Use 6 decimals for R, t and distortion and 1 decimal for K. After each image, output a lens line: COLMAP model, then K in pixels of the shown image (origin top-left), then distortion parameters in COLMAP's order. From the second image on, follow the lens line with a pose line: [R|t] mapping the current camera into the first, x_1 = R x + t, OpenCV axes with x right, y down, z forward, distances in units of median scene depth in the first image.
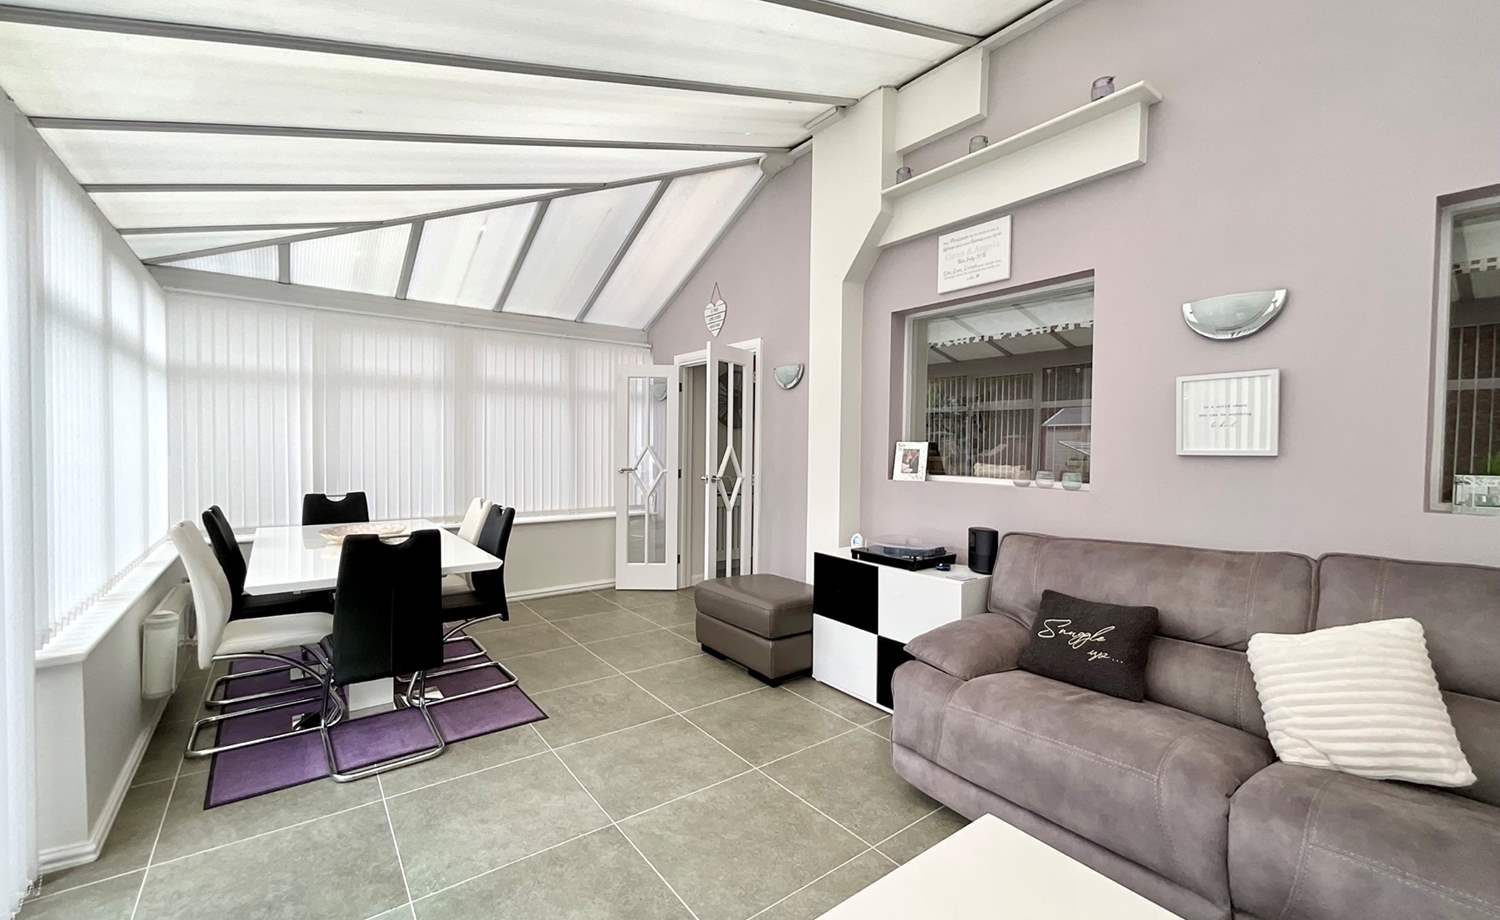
lens RADIAL K [[611.3, 0, 744.5], [0, 611.3, 455.6], [0, 0, 1]] dist [0.003836, -0.000114]
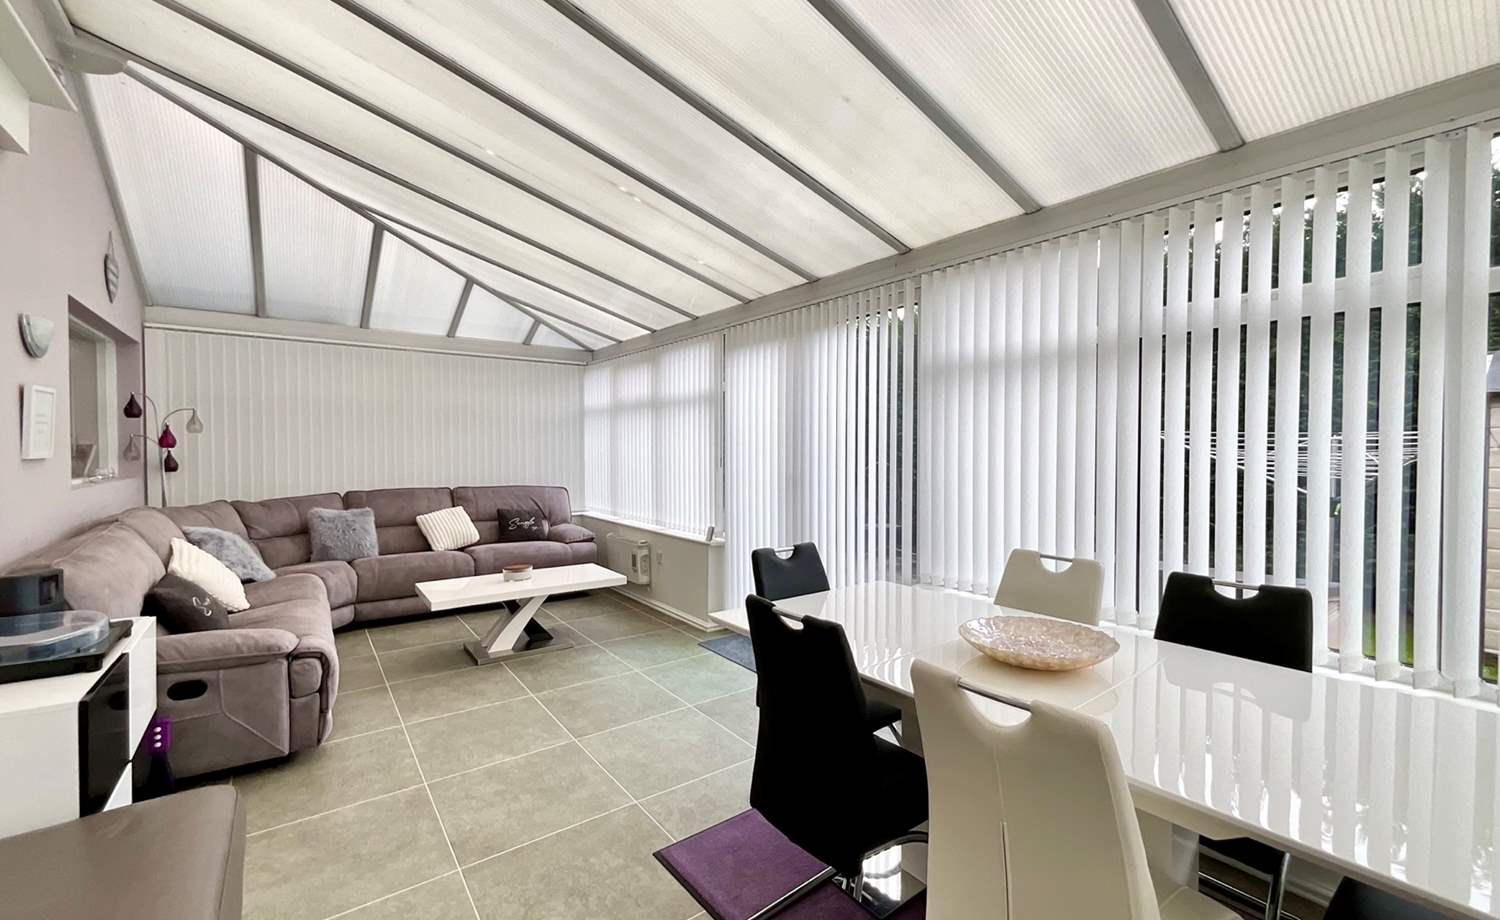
lens RADIAL K [[611.3, 0, 745.1], [0, 611.3, 467.8], [0, 0, 1]] dist [0.003836, -0.000114]
pose [[-0.999872, -0.015752, 0.002655, -0.310779], [-0.015588, 0.998452, 0.053385, -0.037469], [-0.003491, 0.053337, -0.998570, 1.238352]]
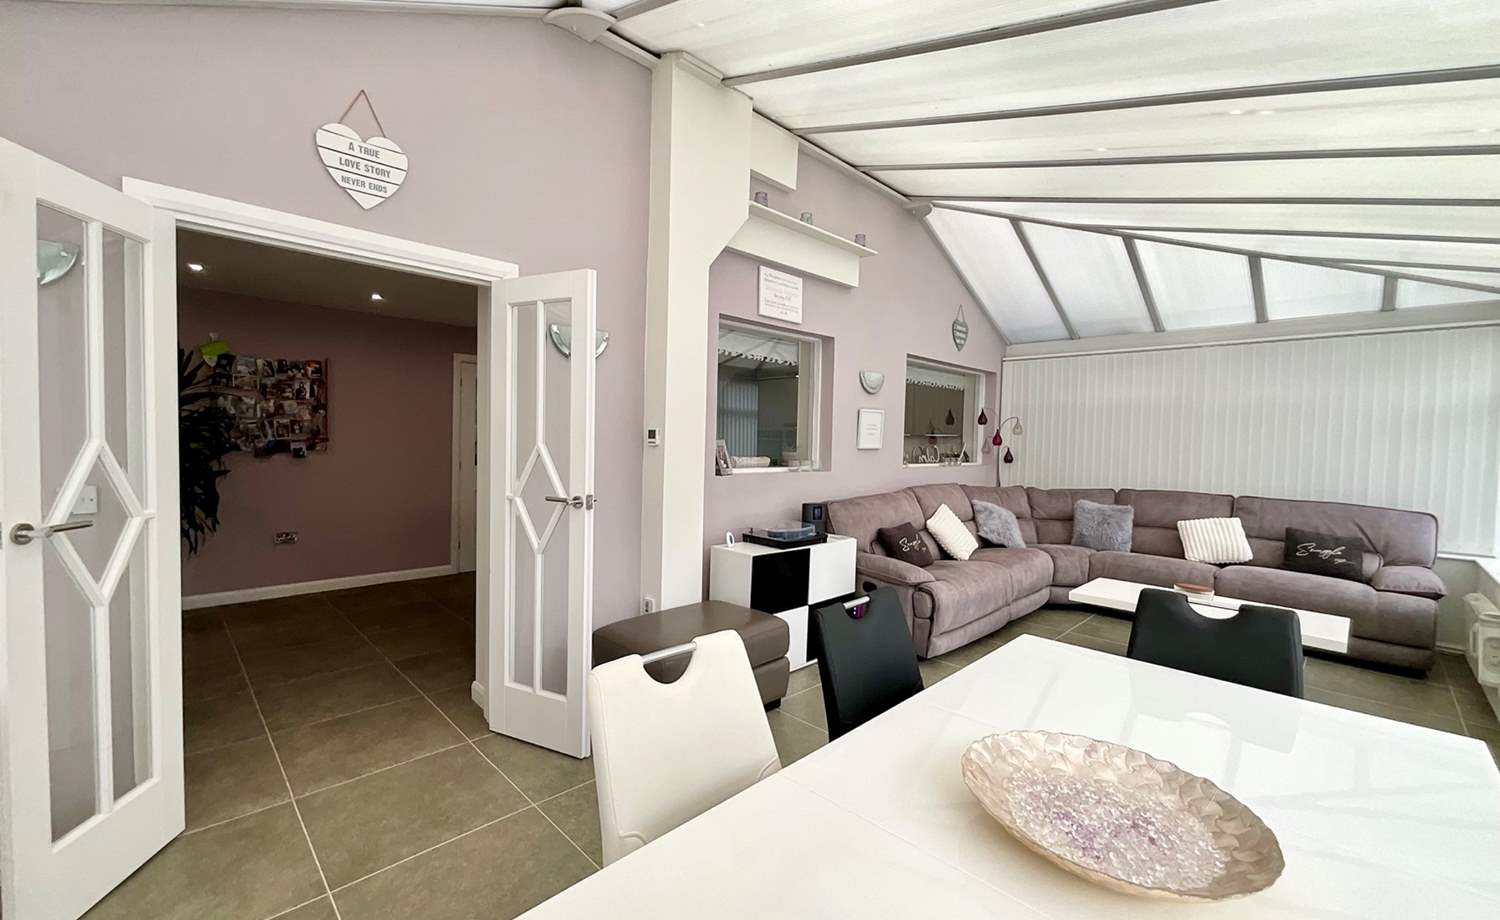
lens RADIAL K [[611.3, 0, 752.2], [0, 611.3, 464.5], [0, 0, 1]] dist [0.003836, -0.000114]
pose [[-0.145472, -0.055430, 0.987808, -0.711682], [-0.004017, 0.998454, 0.055436, -0.034828], [-0.989354, 0.004097, -0.145470, 0.985871]]
